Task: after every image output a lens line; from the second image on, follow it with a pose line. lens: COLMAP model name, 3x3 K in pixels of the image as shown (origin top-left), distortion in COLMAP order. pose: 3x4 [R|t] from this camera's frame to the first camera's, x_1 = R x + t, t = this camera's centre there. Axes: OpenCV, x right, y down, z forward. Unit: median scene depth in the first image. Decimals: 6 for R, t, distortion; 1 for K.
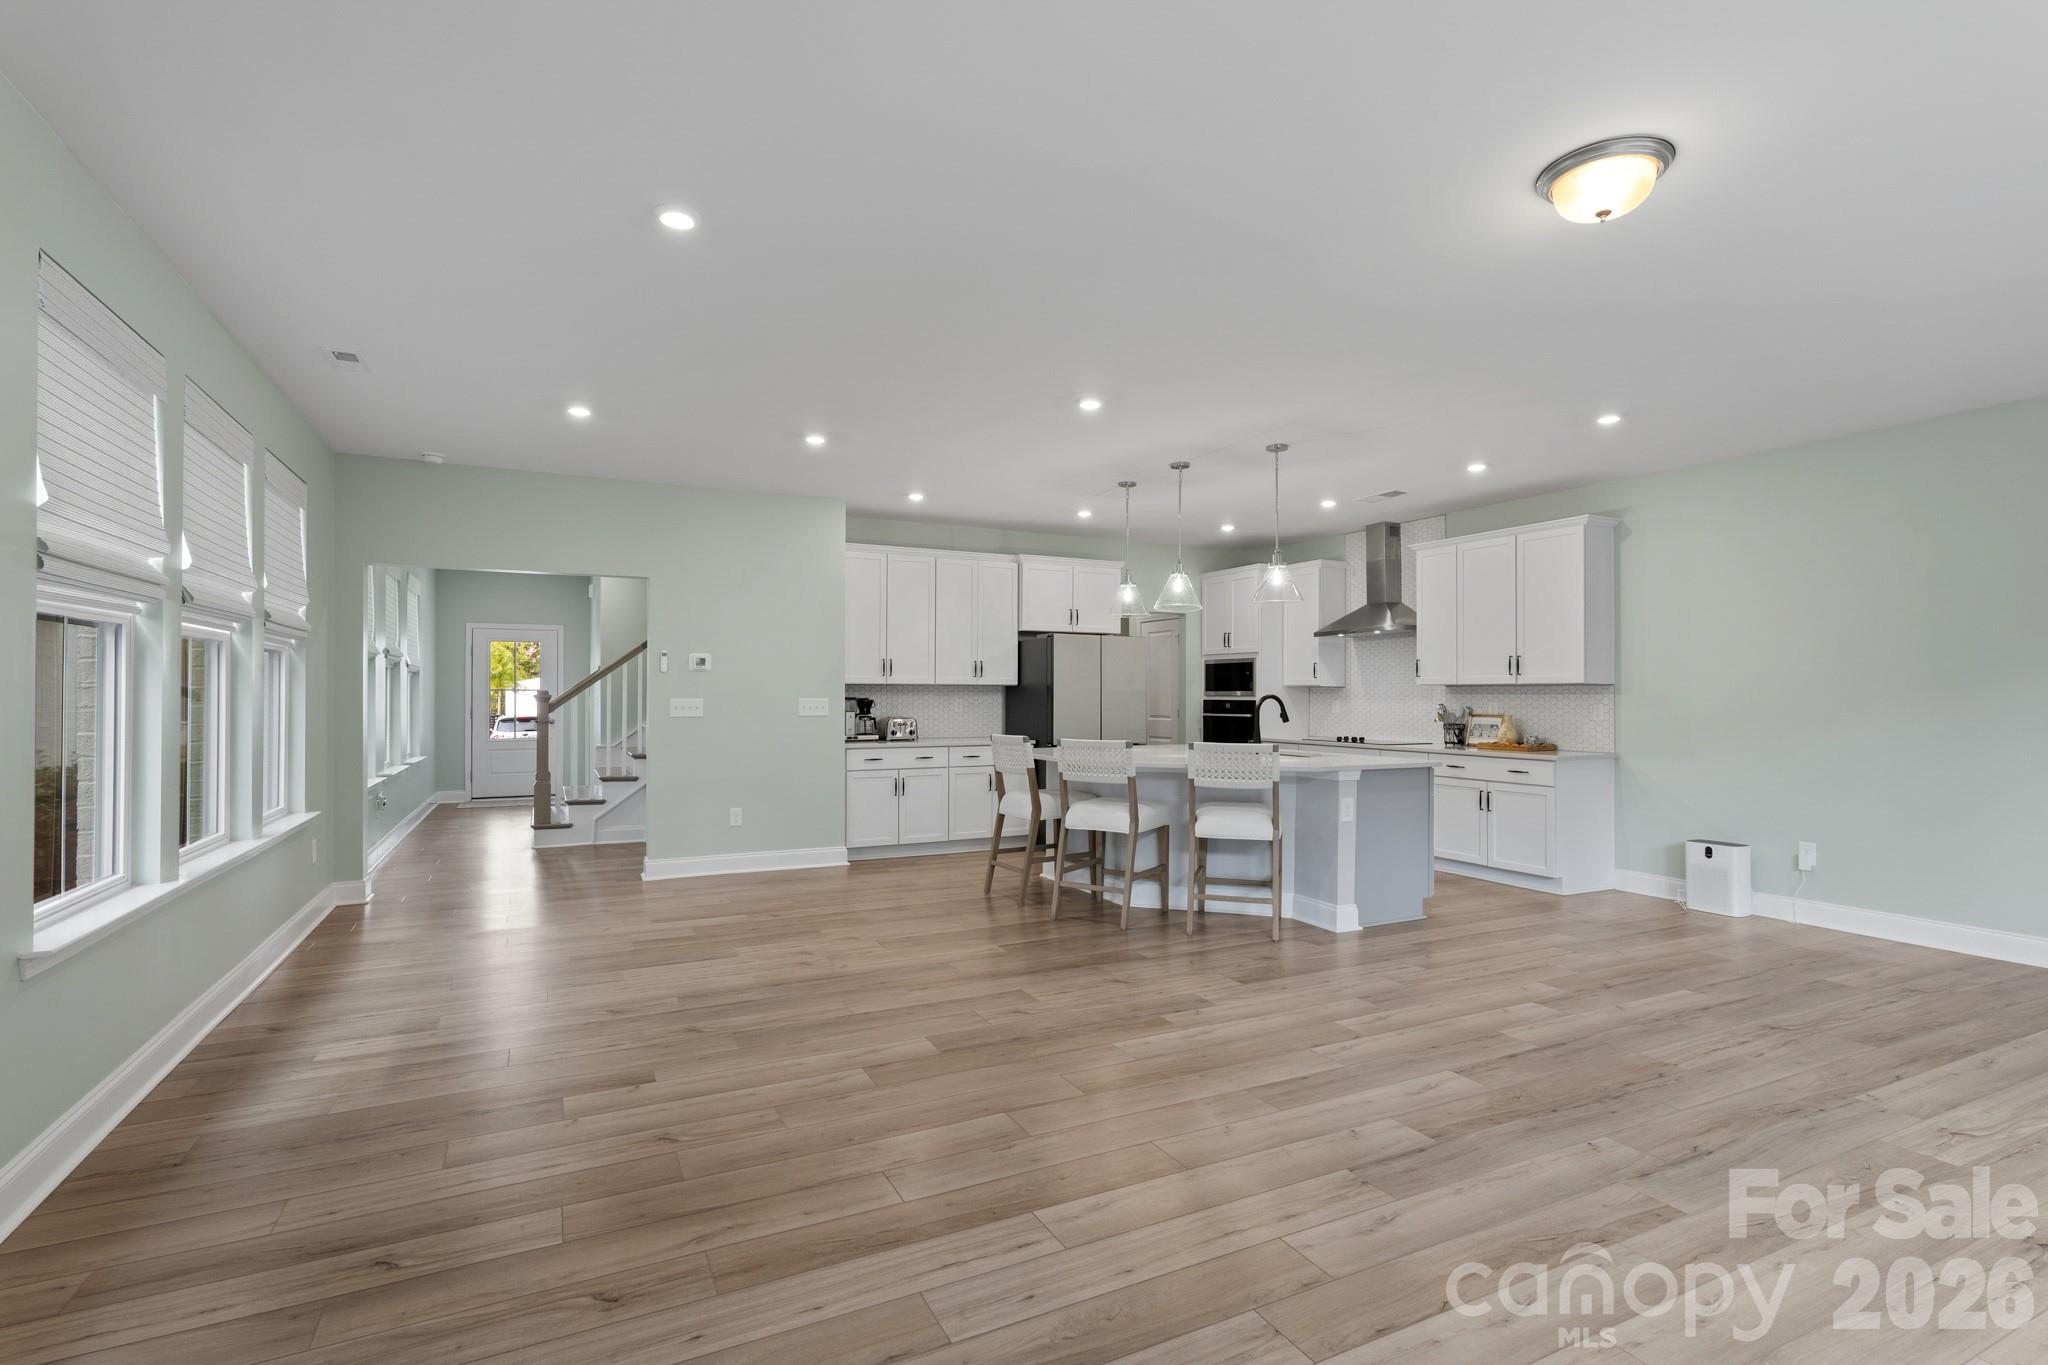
lens RADIAL K [[960.8, 0, 1017.9], [0, 960.8, 689.4], [0, 0, 1]] dist [-0.000192, 0.003252]
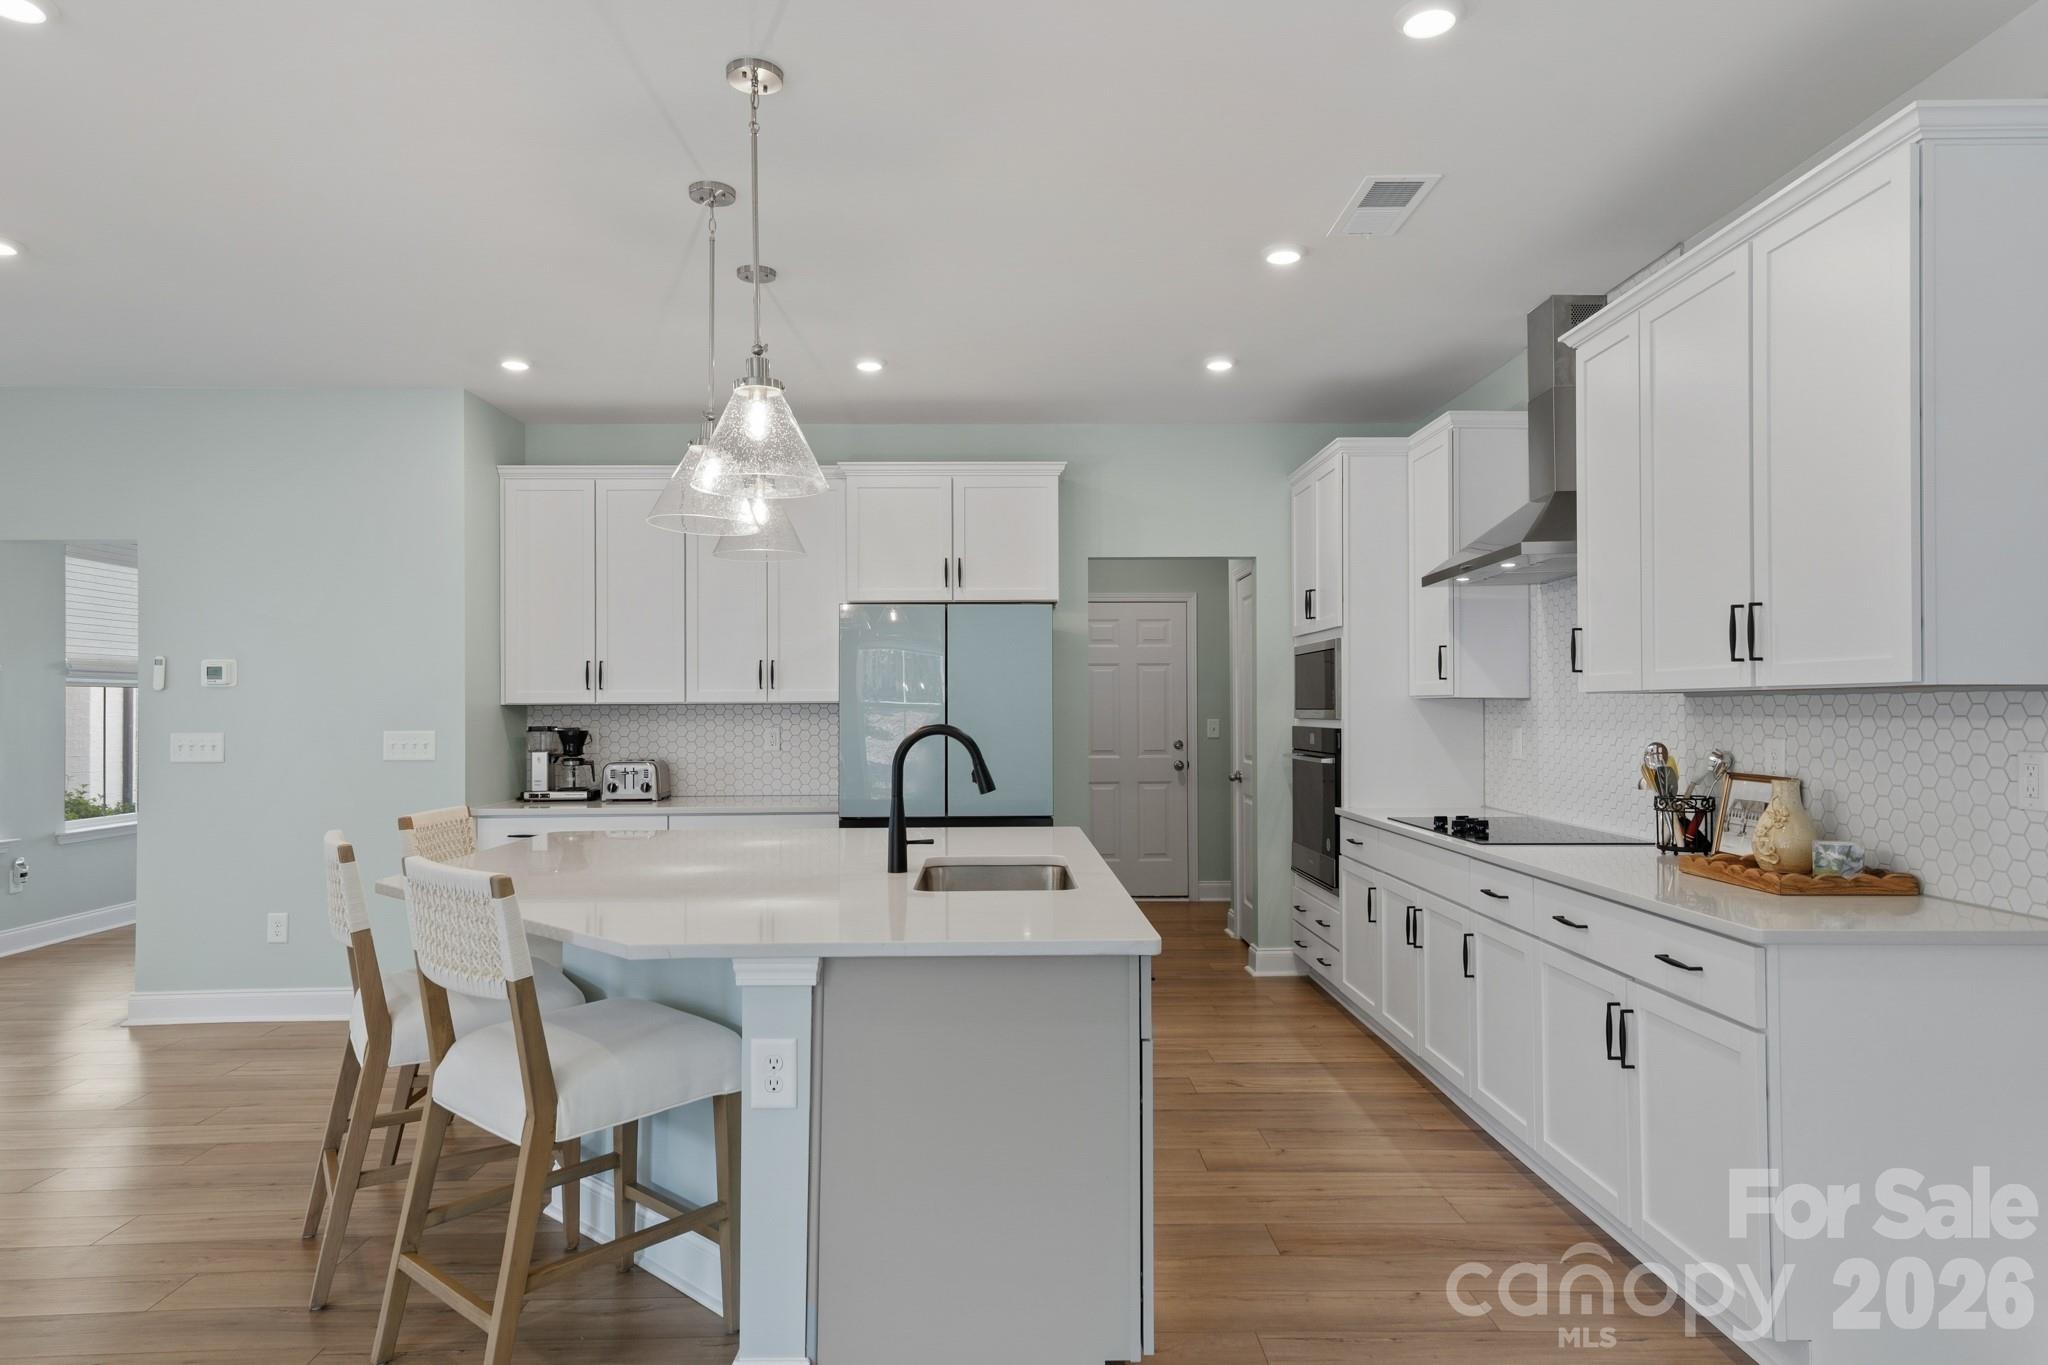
lens RADIAL K [[1213.4, 0, 1014.0], [0, 1213.4, 694.1], [0, 0, 1]] dist [-0.003577, 0.000094]
pose [[0.906414, -0.013125, -0.422187, 0.526850], [0.009866, 0.999902, -0.009904, -0.002201], [0.422276, 0.004812, 0.906455, 0.587246]]
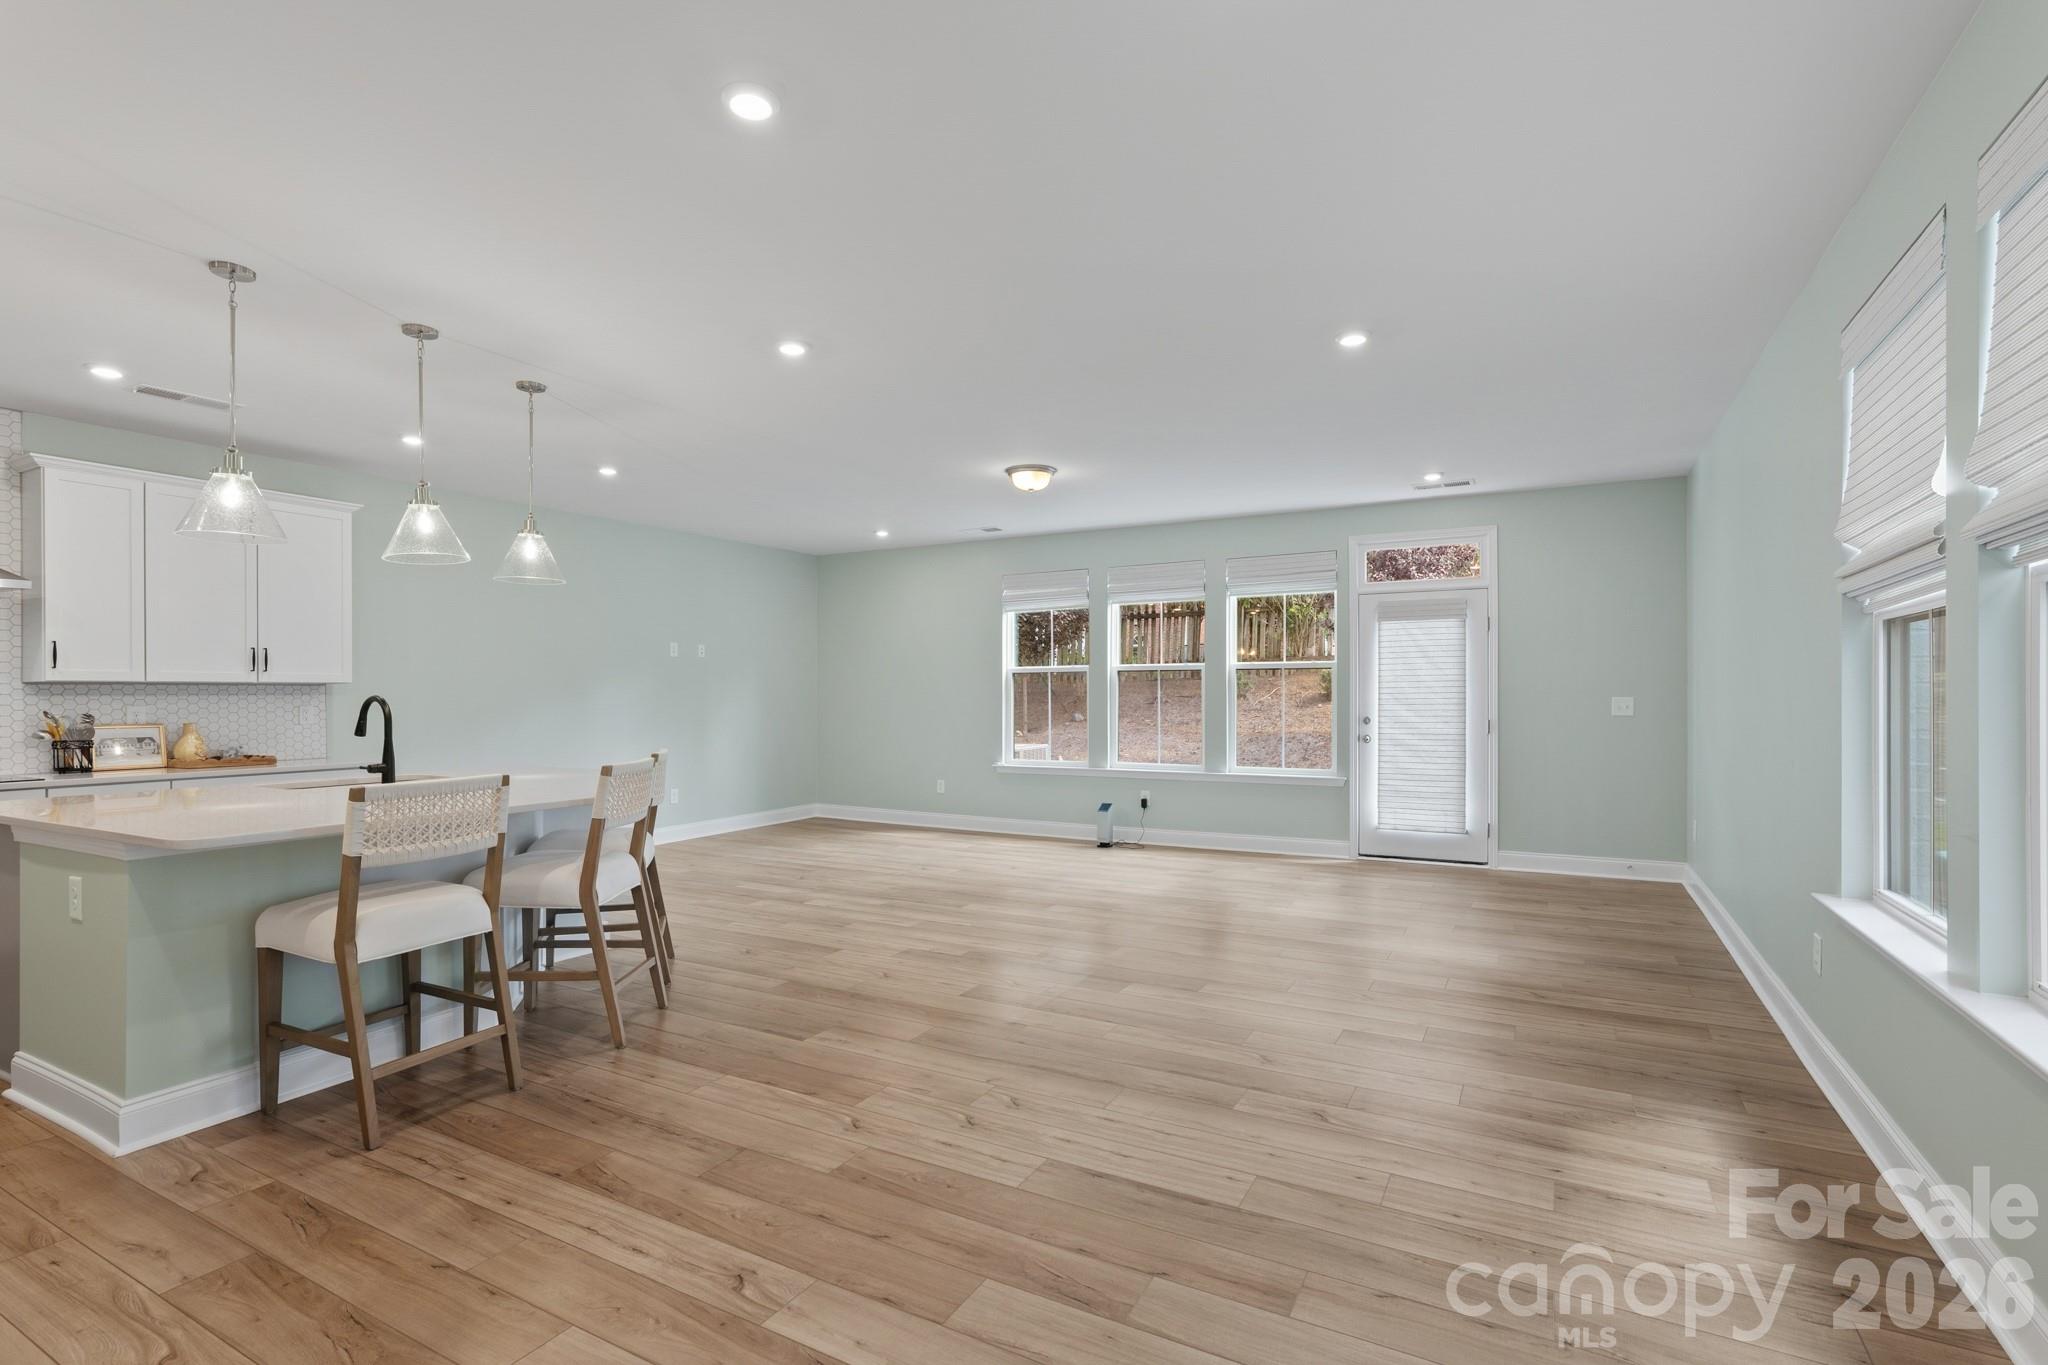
lens RADIAL K [[960.8, 0, 1032.0], [0, 960.8, 698.9], [0, 0, 1]] dist [-0.000192, 0.003252]
pose [[-0.574460, -0.004510, 0.818520, -0.593916], [-0.003008, 0.999990, 0.003399, 0.003958], [-0.818527, -0.000510, -0.574467, 1.059881]]
